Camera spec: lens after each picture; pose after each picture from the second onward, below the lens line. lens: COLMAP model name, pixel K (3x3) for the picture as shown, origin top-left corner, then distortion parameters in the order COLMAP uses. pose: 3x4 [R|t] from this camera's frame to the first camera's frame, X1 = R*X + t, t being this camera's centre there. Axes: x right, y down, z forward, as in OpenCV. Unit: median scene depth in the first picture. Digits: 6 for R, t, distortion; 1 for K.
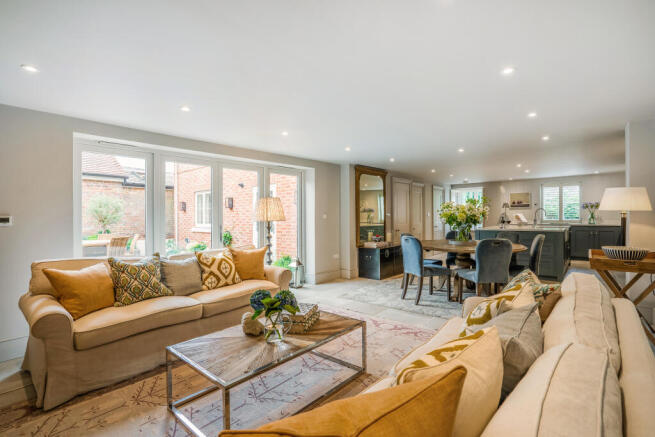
lens RADIAL K [[316.4, 0, 327.5], [0, 316.4, 218.5], [0, 0, 1]] dist [-0.003425, -0.000128]
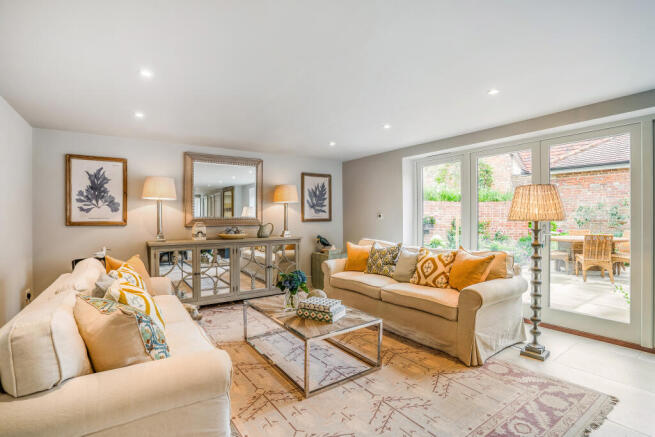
lens RADIAL K [[316.4, 0, 327.5], [0, 316.4, 218.5], [0, 0, 1]] dist [-0.003425, -0.000128]
pose [[-0.238949, 0.004666, -0.971021, 0.528699], [-0.004256, 0.999974, 0.005852, 0.007761], [0.971023, 0.005531, -0.238923, 0.760016]]
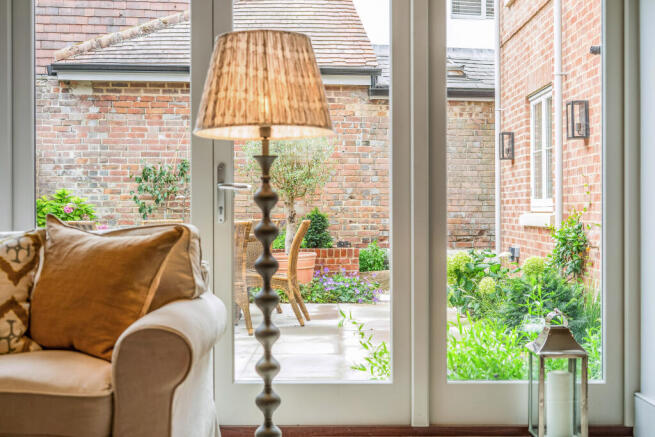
lens RADIAL K [[974.6, 0, 327.5], [0, 974.6, 218.5], [0, 0, 1]] dist [0.016741, 0.049159]
pose [[0.626469, 0.005790, -0.779425, 0.407827], [-0.007251, 0.999972, 0.001600, 0.075358], [0.779413, 0.004649, 0.626494, 0.600198]]
